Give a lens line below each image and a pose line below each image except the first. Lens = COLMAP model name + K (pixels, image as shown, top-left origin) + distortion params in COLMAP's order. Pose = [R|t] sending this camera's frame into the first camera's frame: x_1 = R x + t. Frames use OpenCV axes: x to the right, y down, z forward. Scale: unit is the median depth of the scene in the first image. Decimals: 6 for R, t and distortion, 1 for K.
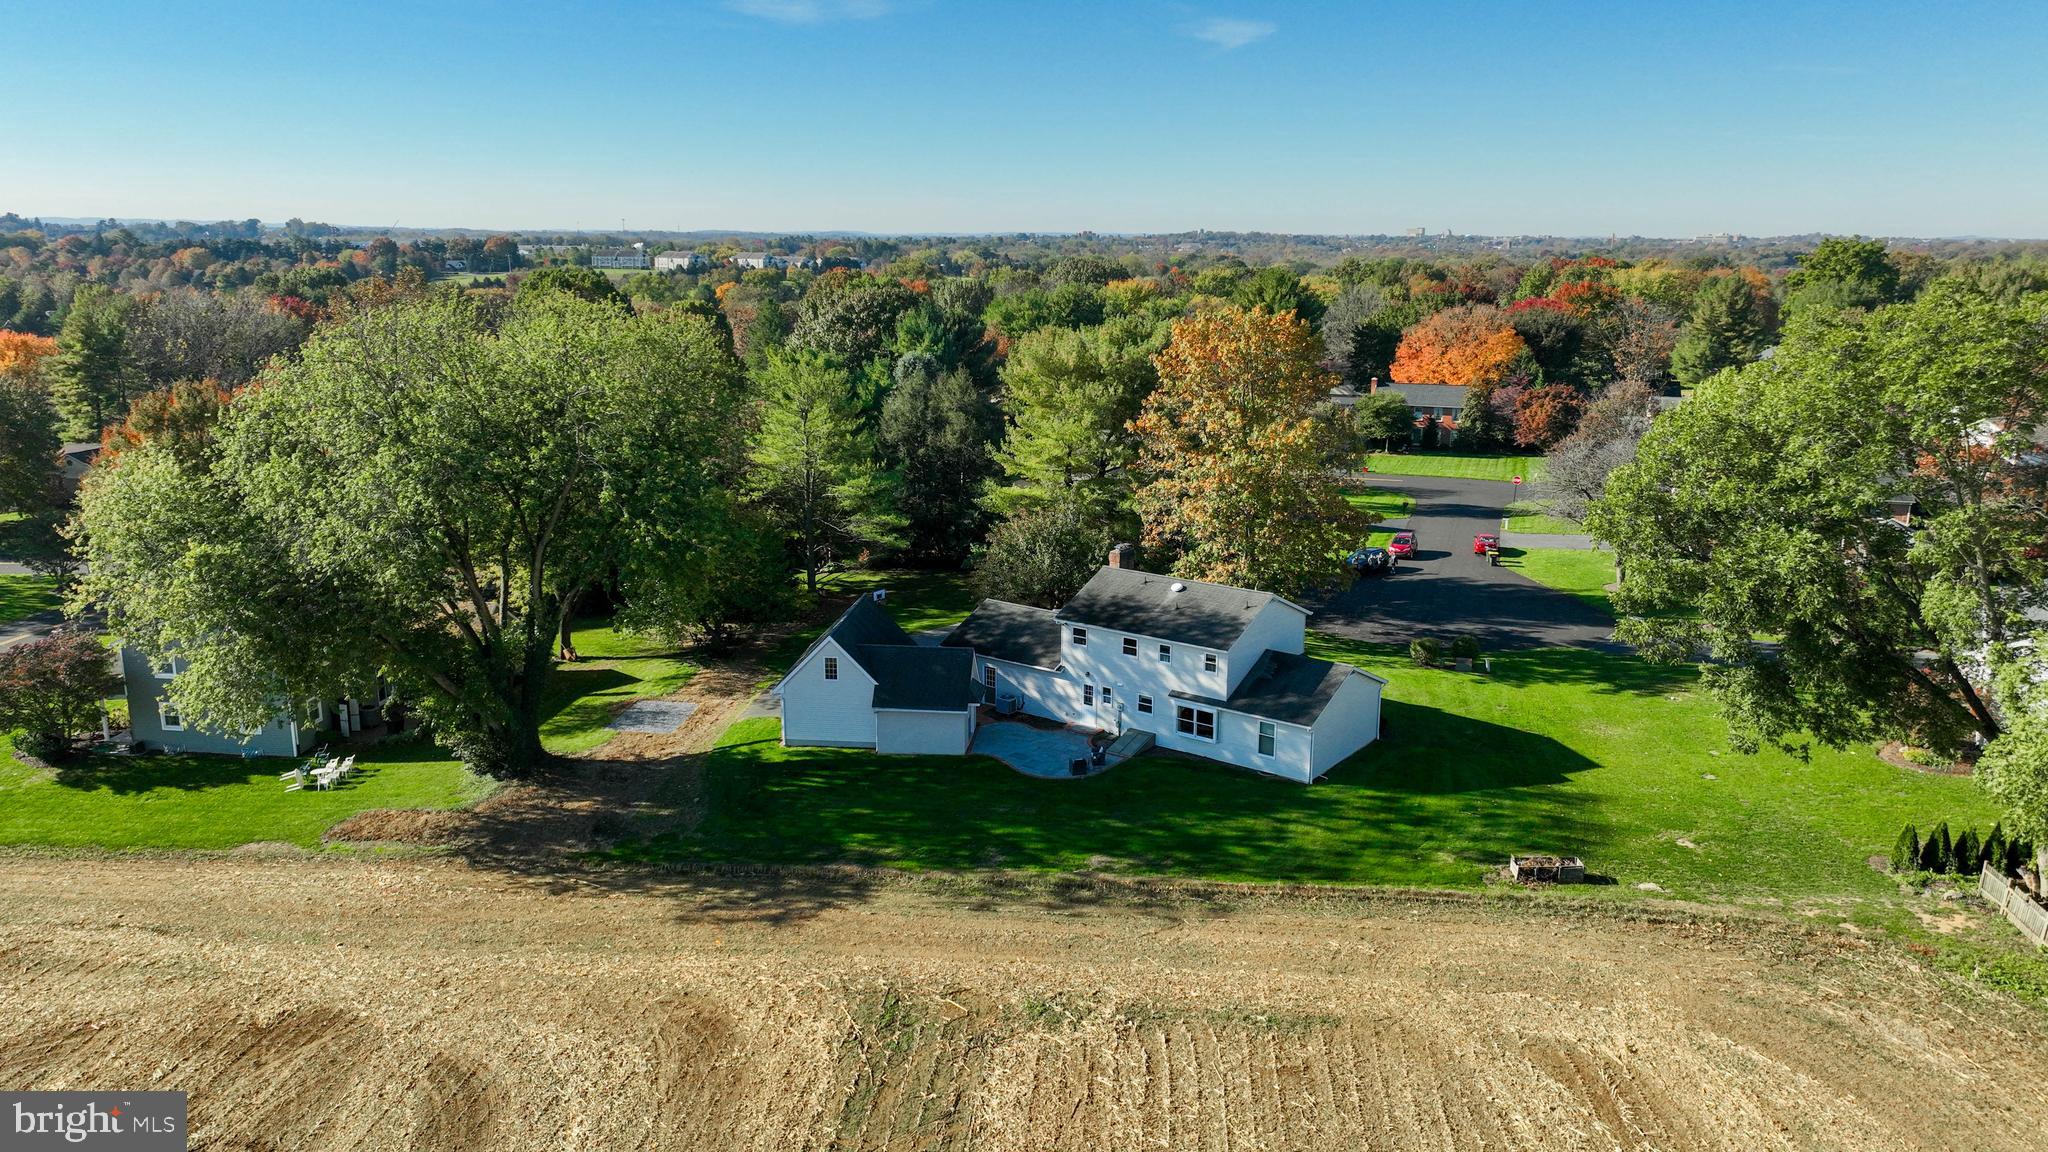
lens RADIAL K [[1444.6, 0, 1026.4], [0, 1444.6, 577.8], [0, 0, 1]] dist [-0.002039, 0.016929]
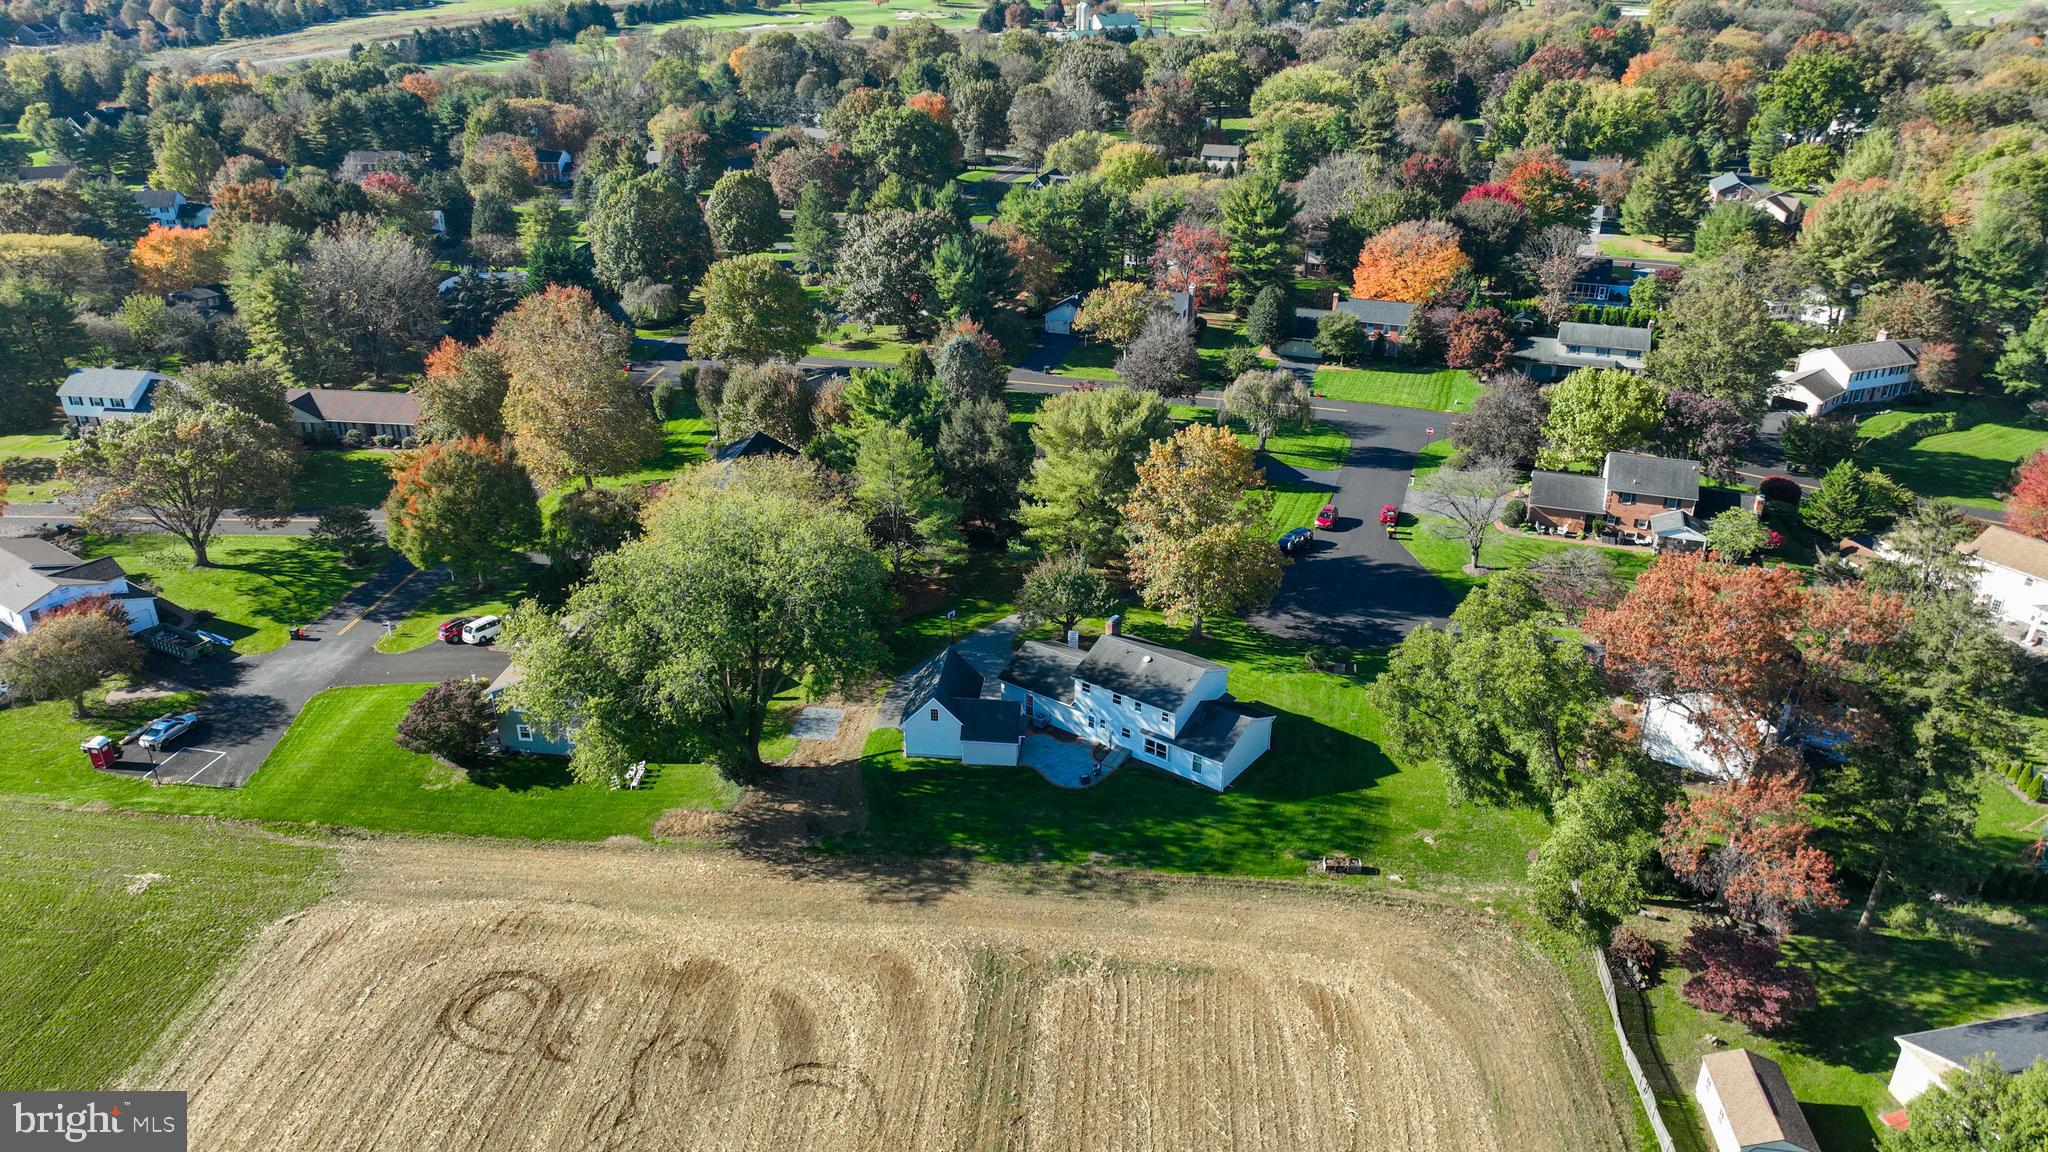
lens RADIAL K [[1444.6, 0, 1026.3], [0, 1444.6, 579.7], [0, 0, 1]] dist [-0.002039, 0.016929]
pose [[0.999991, -0.000363, -0.004318, -0.023513], [0.001279, 0.976793, 0.214183, -0.437172], [0.004140, -0.214187, 0.976784, -0.567182]]
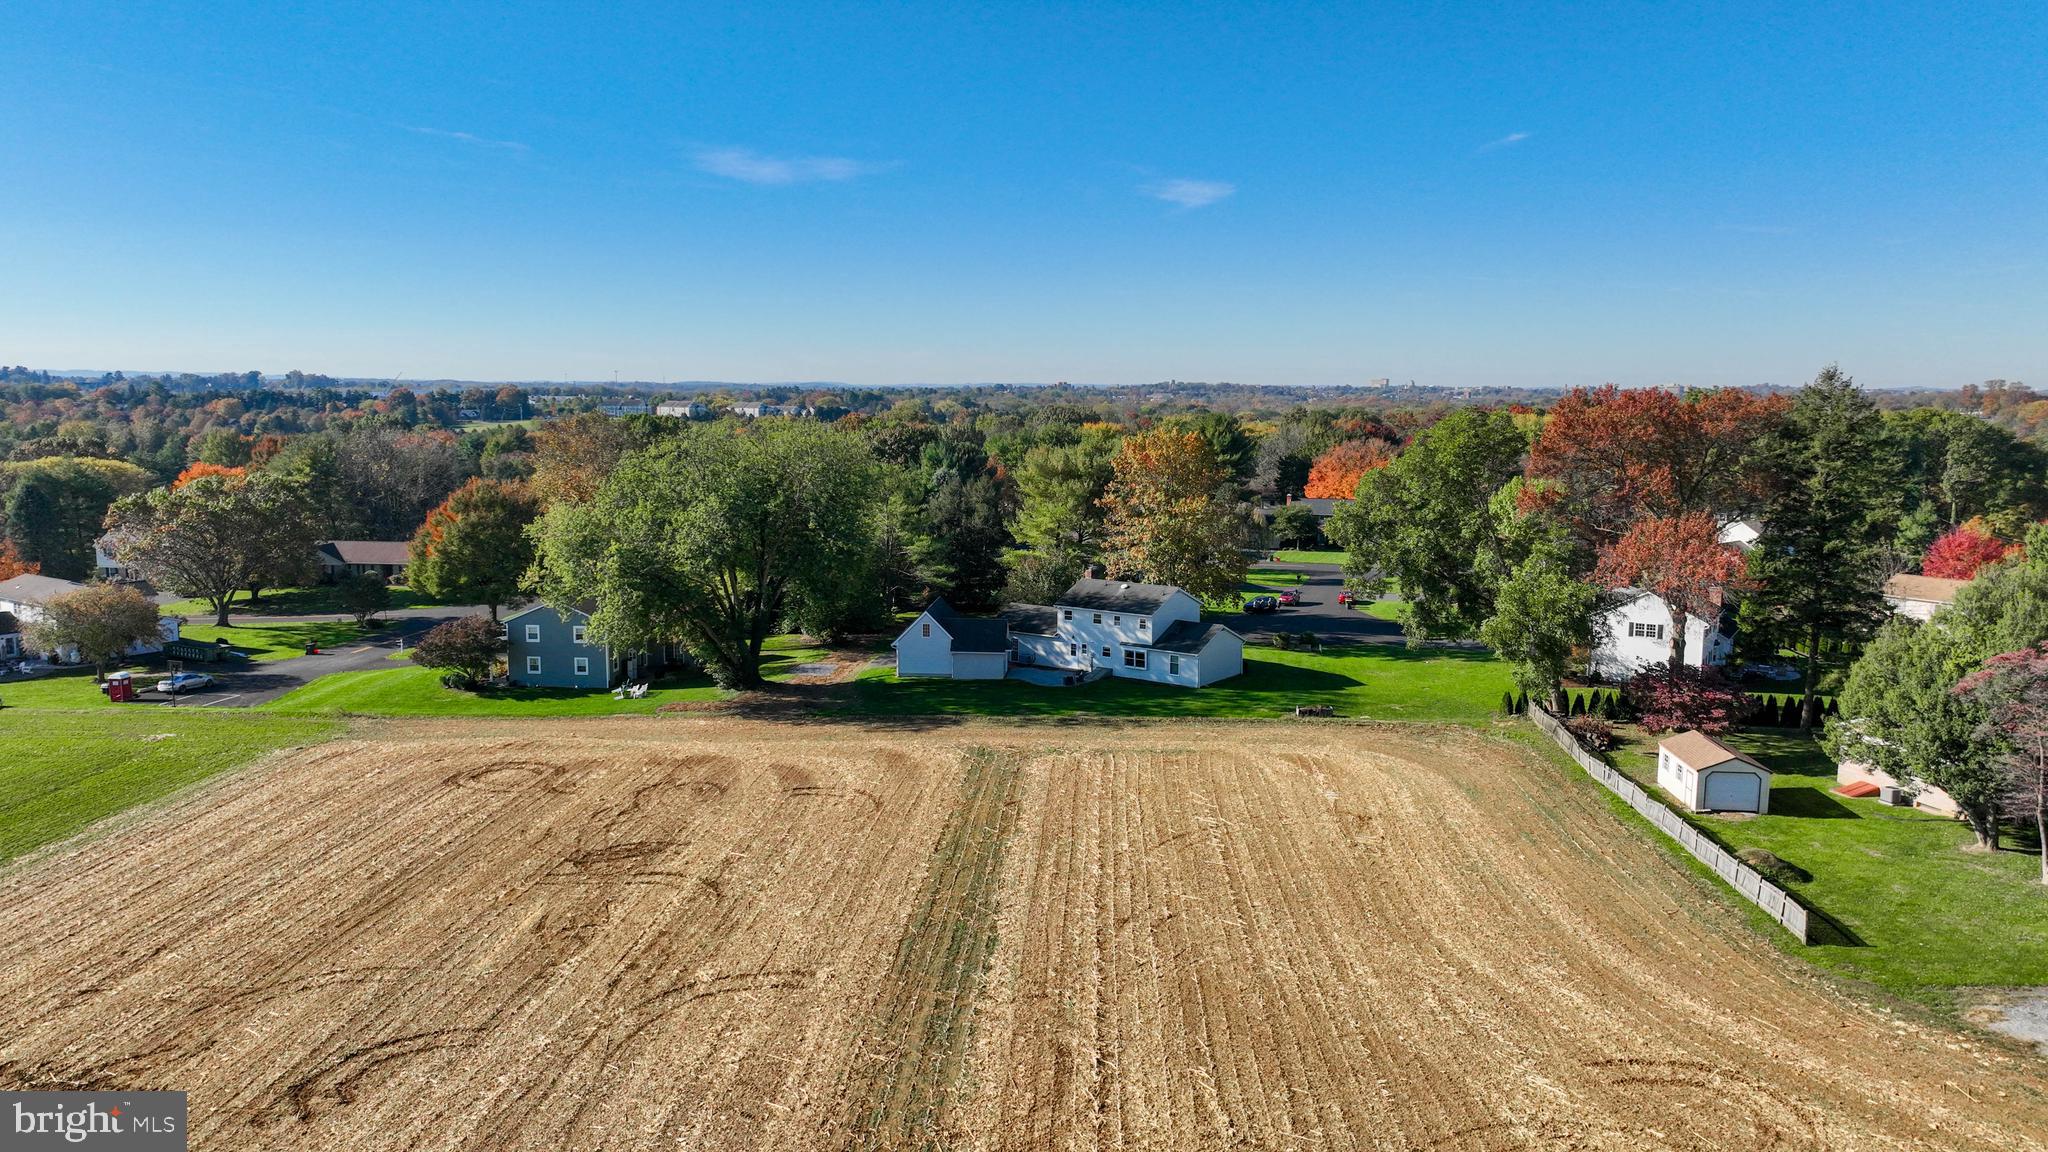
lens RADIAL K [[1444.6, 0, 1027.7], [0, 1444.6, 582.2], [0, 0, 1]] dist [-0.002039, 0.016929]
pose [[0.999852, -0.002764, 0.016980, -0.041939], [0.004410, 0.995209, -0.097669, 0.175078], [-0.016629, 0.097729, 0.995074, -0.740825]]
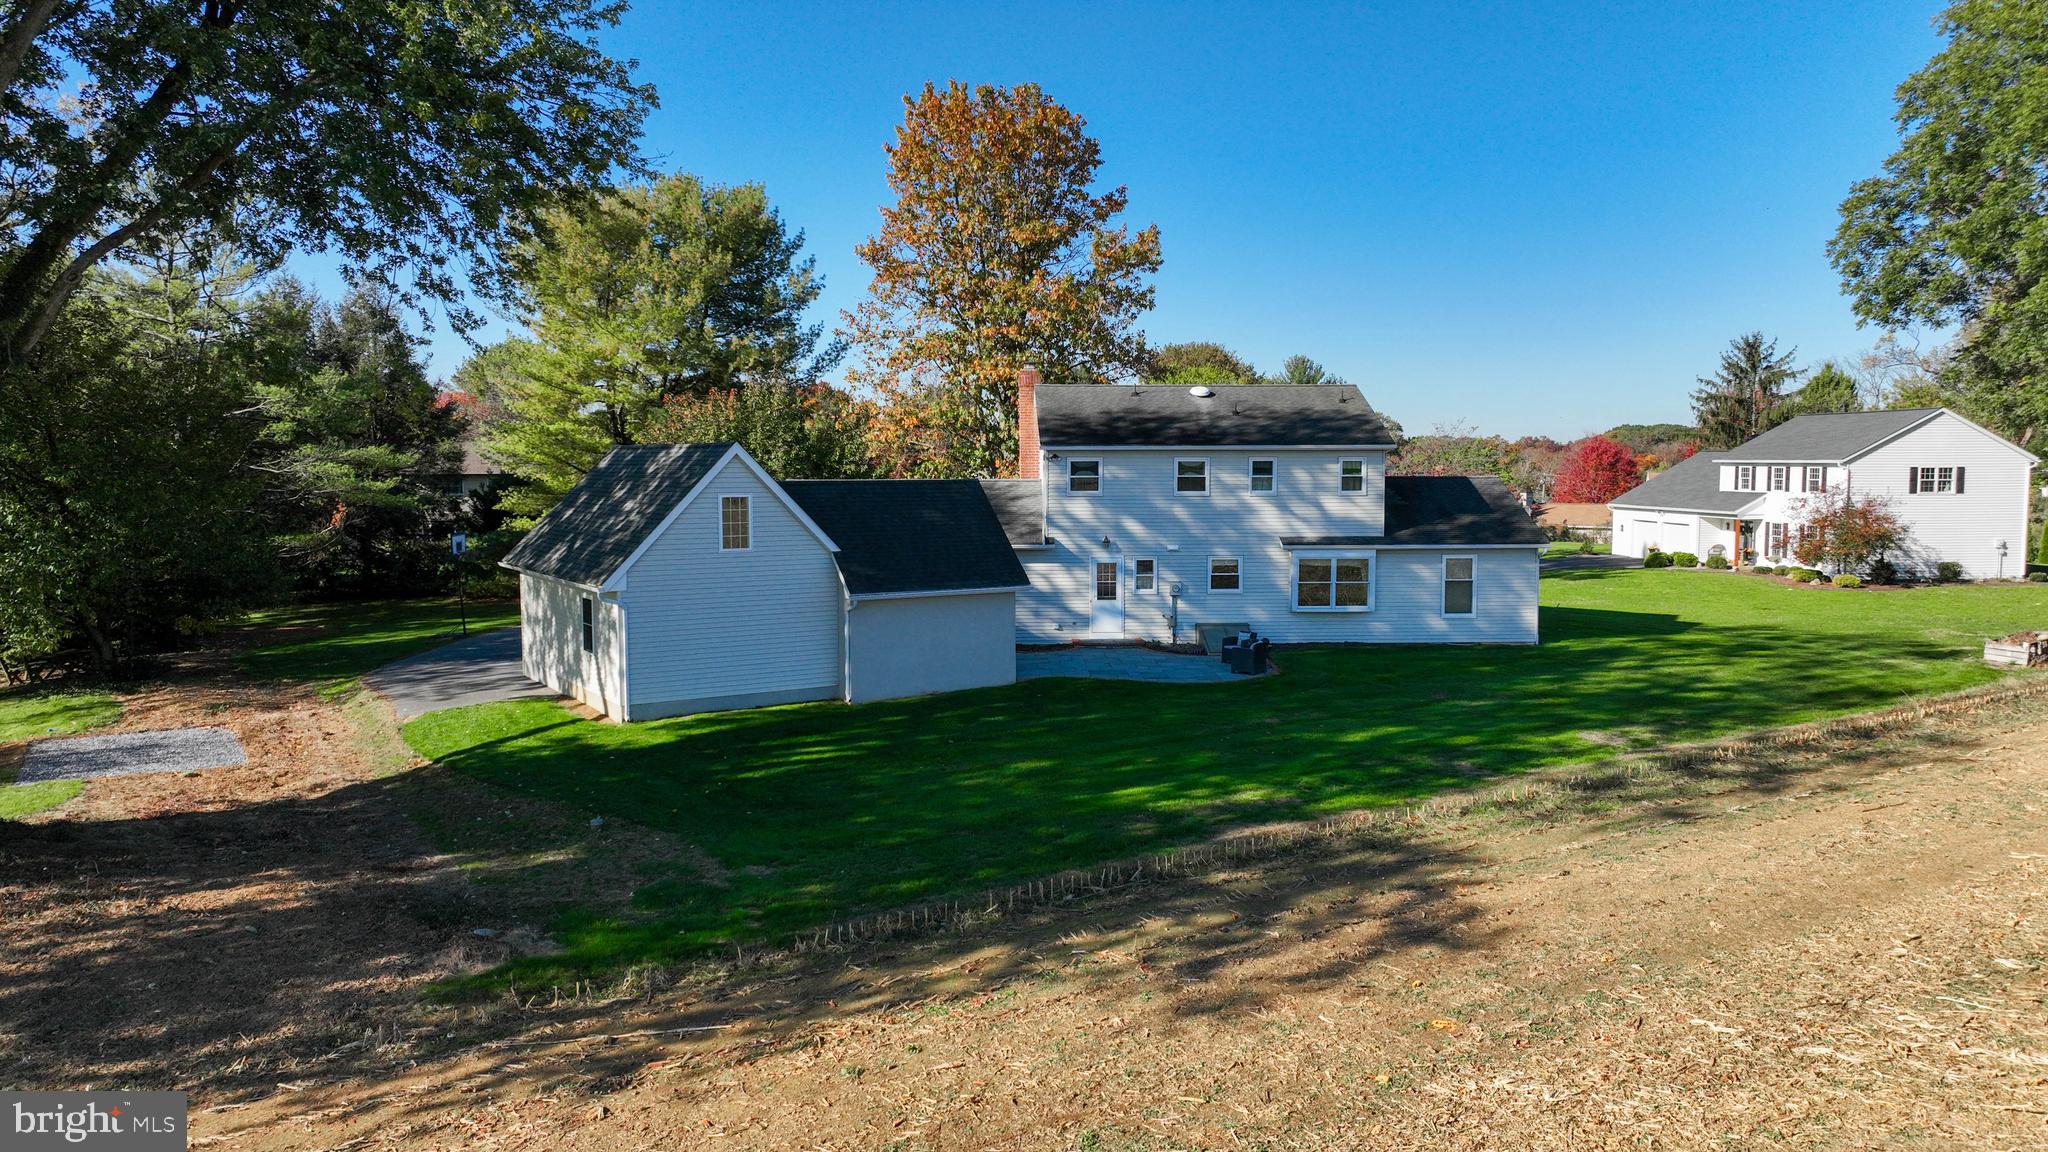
lens RADIAL K [[1444.6, 0, 1035.5], [0, 1444.6, 577.9], [0, 0, 1]] dist [-0.002039, 0.016929]
pose [[0.785694, -0.057599, 0.615929, -0.333623], [0.147917, 0.984266, -0.096643, 0.134654], [-0.600671, 0.167039, 0.781852, 0.602901]]
